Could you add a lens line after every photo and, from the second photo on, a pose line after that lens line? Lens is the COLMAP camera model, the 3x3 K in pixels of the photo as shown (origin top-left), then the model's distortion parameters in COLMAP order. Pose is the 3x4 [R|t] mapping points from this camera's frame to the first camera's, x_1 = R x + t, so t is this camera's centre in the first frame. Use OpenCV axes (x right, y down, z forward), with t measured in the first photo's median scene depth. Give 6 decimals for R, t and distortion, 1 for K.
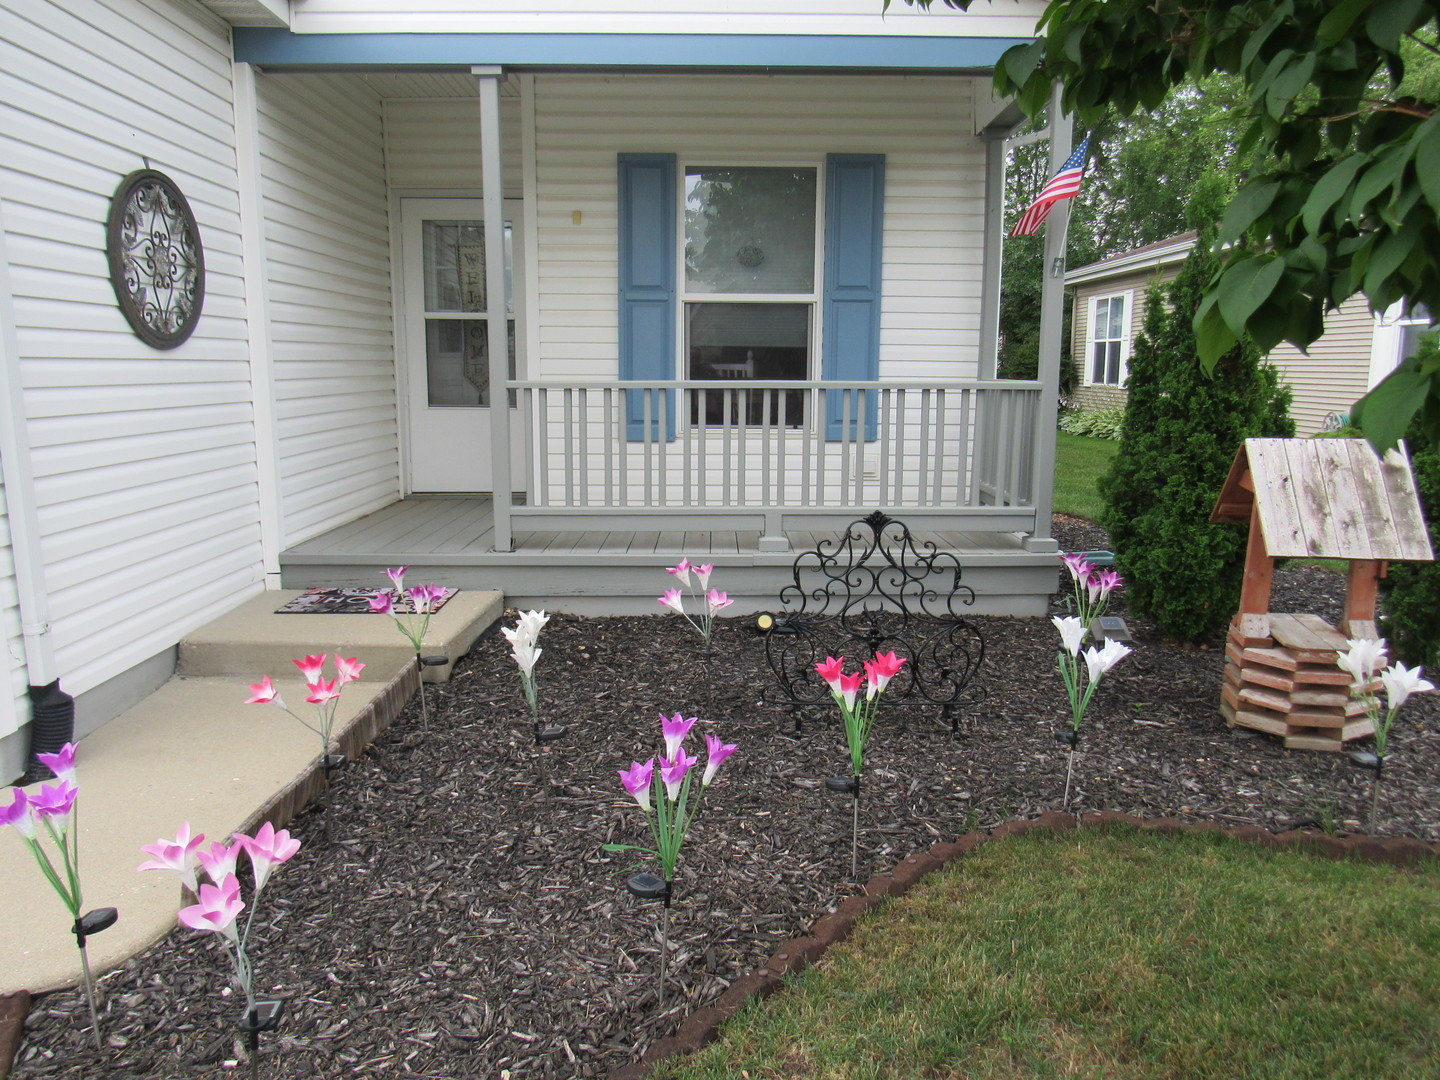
lens RADIAL K [[1041.8, 0, 720.0], [0, 1041.8, 540.0], [0, 0, 1]] dist [-0.022174, 0.002623]
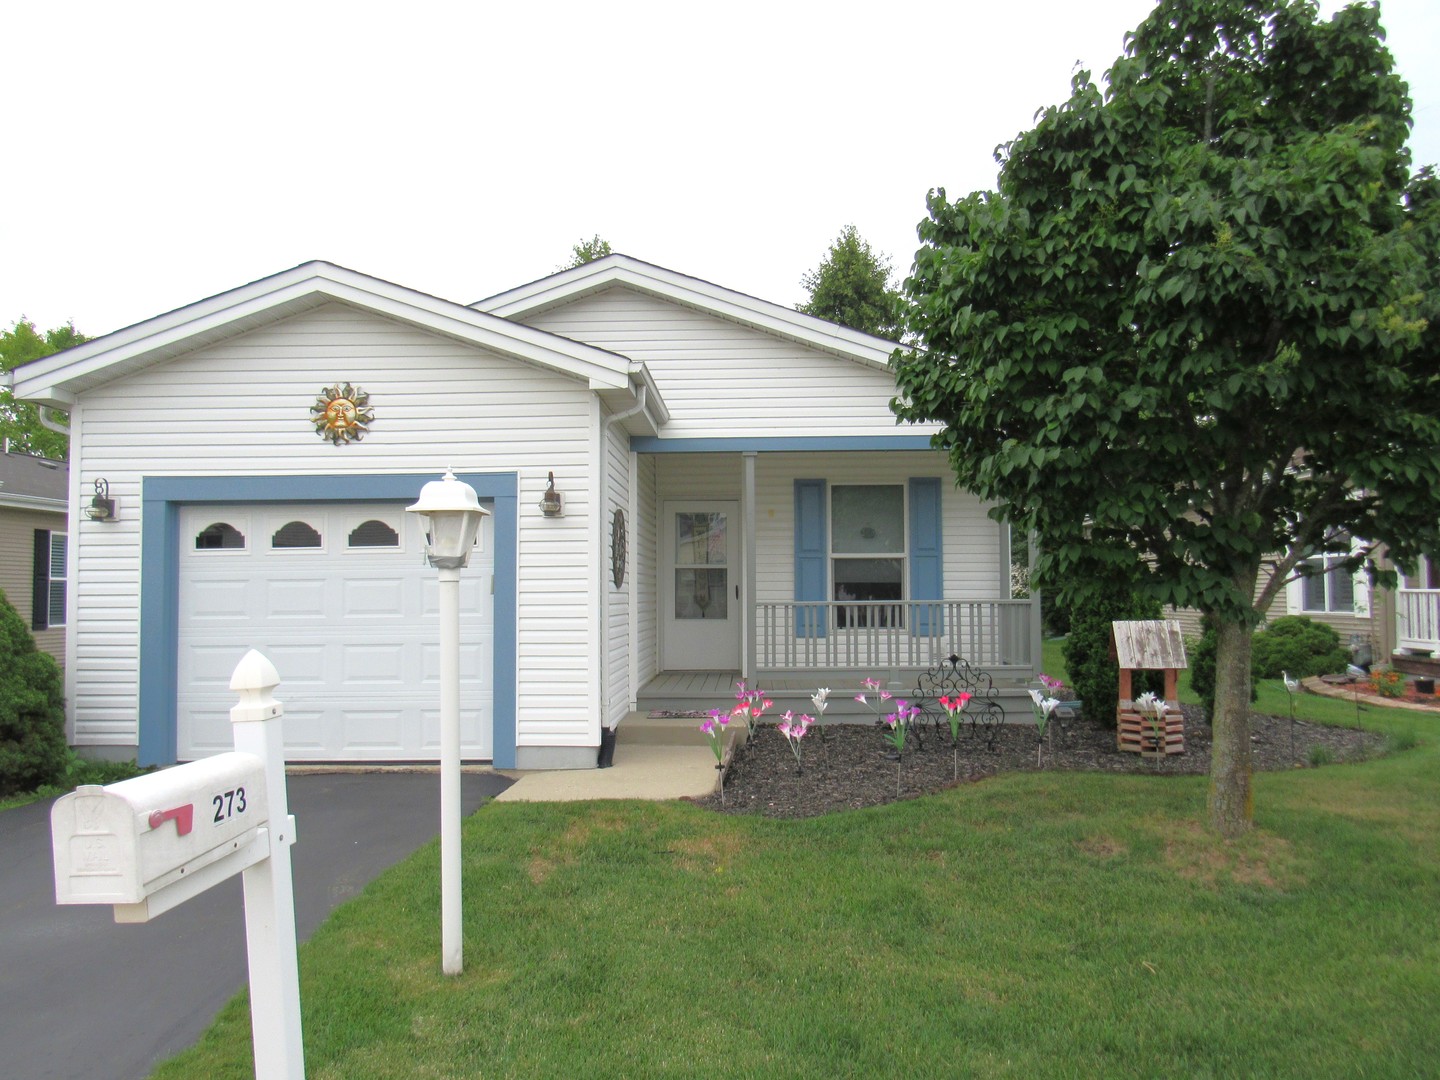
lens RADIAL K [[1041.8, 0, 720.0], [0, 1041.8, 540.0], [0, 0, 1]] dist [-0.022174, 0.002623]
pose [[0.999194, -0.012218, -0.038238, -0.188937], [0.003660, 0.976312, -0.216338, 0.151553], [0.039975, 0.216024, 0.975569, -0.907885]]
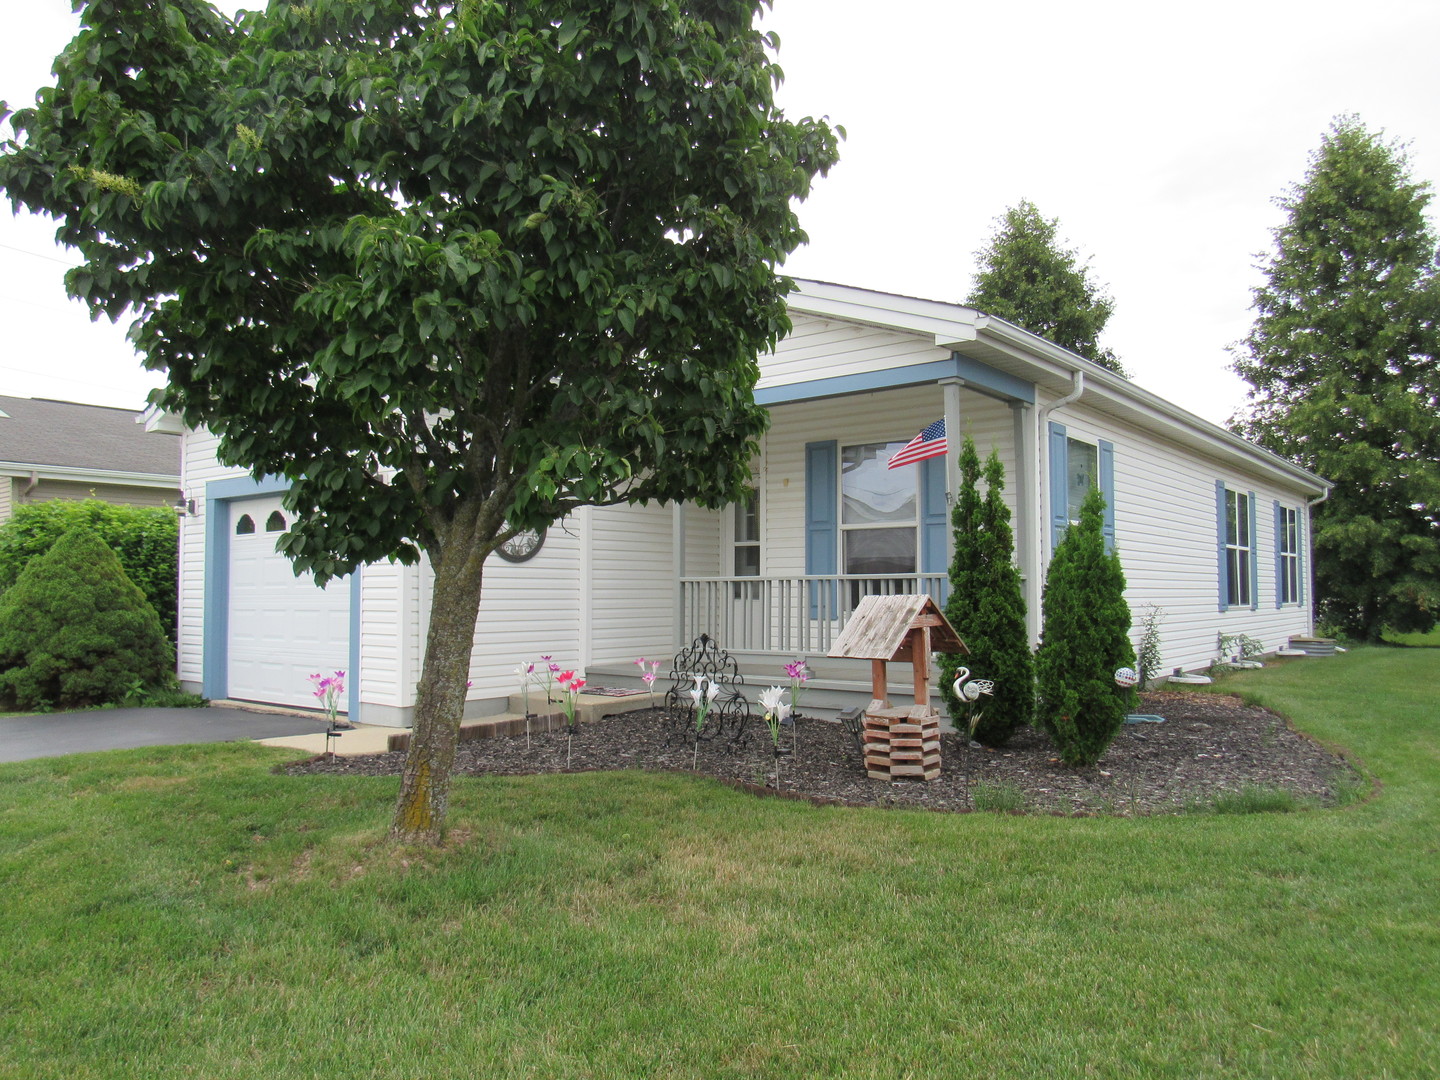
lens RADIAL K [[1041.8, 0, 720.0], [0, 1041.8, 540.0], [0, 0, 1]] dist [-0.022174, 0.002623]
pose [[0.768426, -0.038116, -0.638802, 0.987419], [-0.102431, 0.978028, -0.181572, 0.105402], [0.631687, 0.204958, 0.747639, -0.334090]]
